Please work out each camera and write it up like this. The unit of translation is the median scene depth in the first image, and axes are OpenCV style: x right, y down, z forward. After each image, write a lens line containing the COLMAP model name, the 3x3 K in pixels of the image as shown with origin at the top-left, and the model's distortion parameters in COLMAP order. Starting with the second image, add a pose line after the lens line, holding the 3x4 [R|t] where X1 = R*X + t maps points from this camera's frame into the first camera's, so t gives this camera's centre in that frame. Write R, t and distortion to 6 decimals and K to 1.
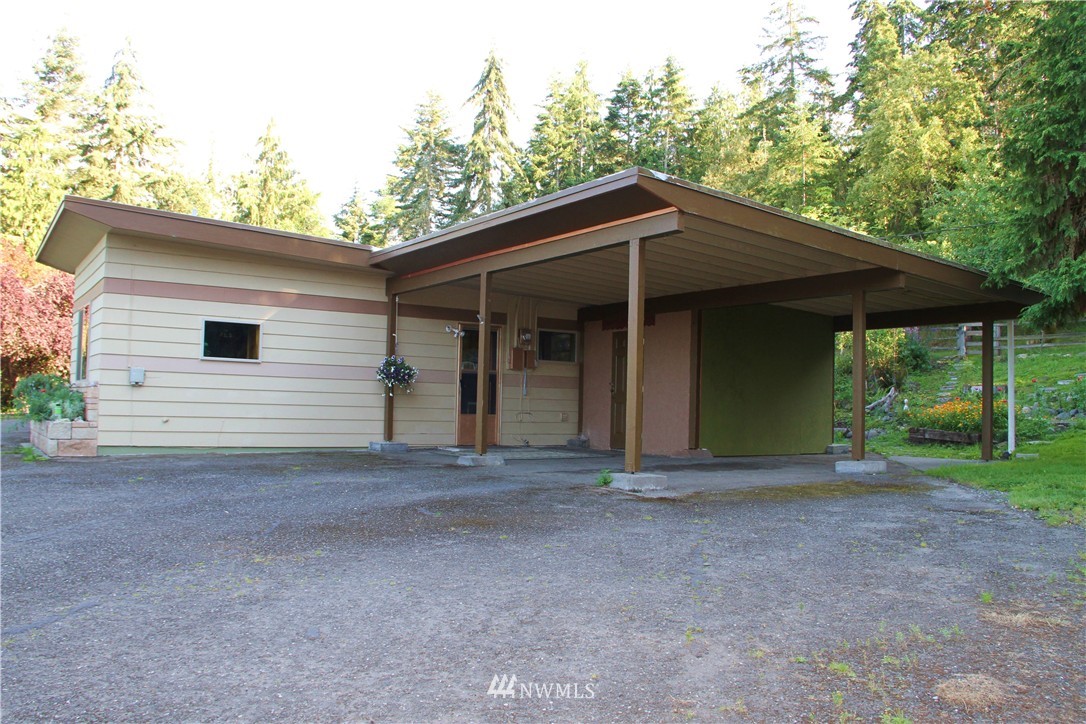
lens RADIAL K [[892.8, 0, 543.0], [0, 892.8, 362.0], [0, 0, 1]] dist [-0.192754, 0.161318]
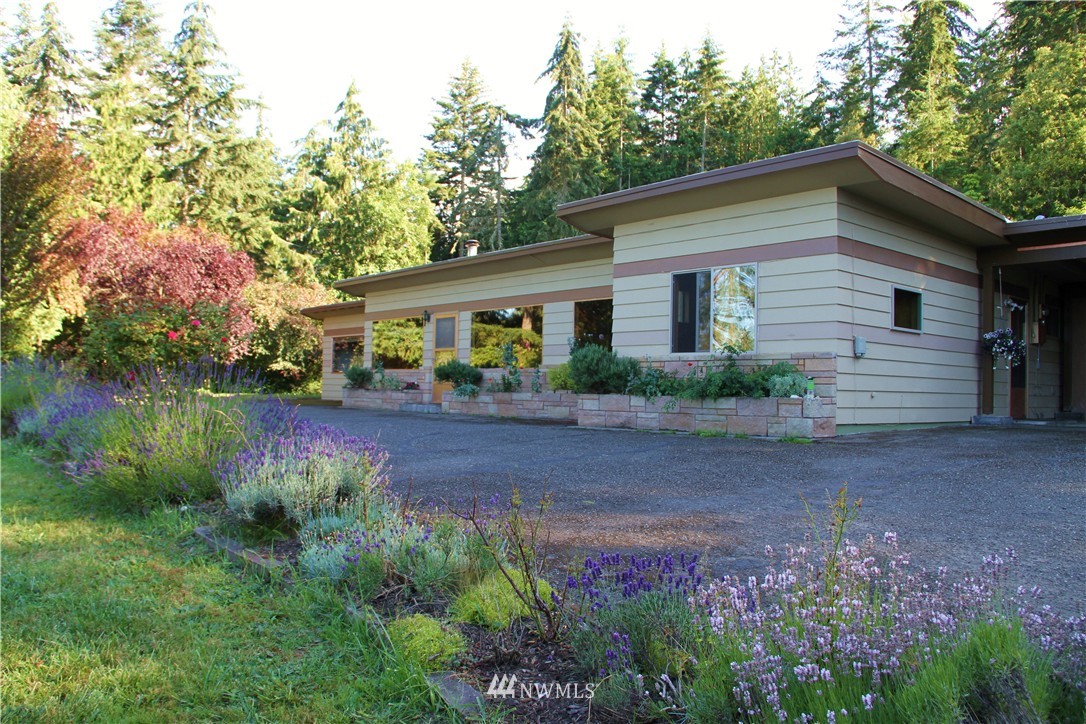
lens RADIAL K [[892.8, 0, 543.0], [0, 892.8, 362.0], [0, 0, 1]] dist [-0.192754, 0.161318]
pose [[0.994811, 0.003420, 0.101683, -0.184569], [-0.005372, 0.999806, 0.018927, 0.003448], [-0.101599, -0.019375, 0.994637, 0.025224]]
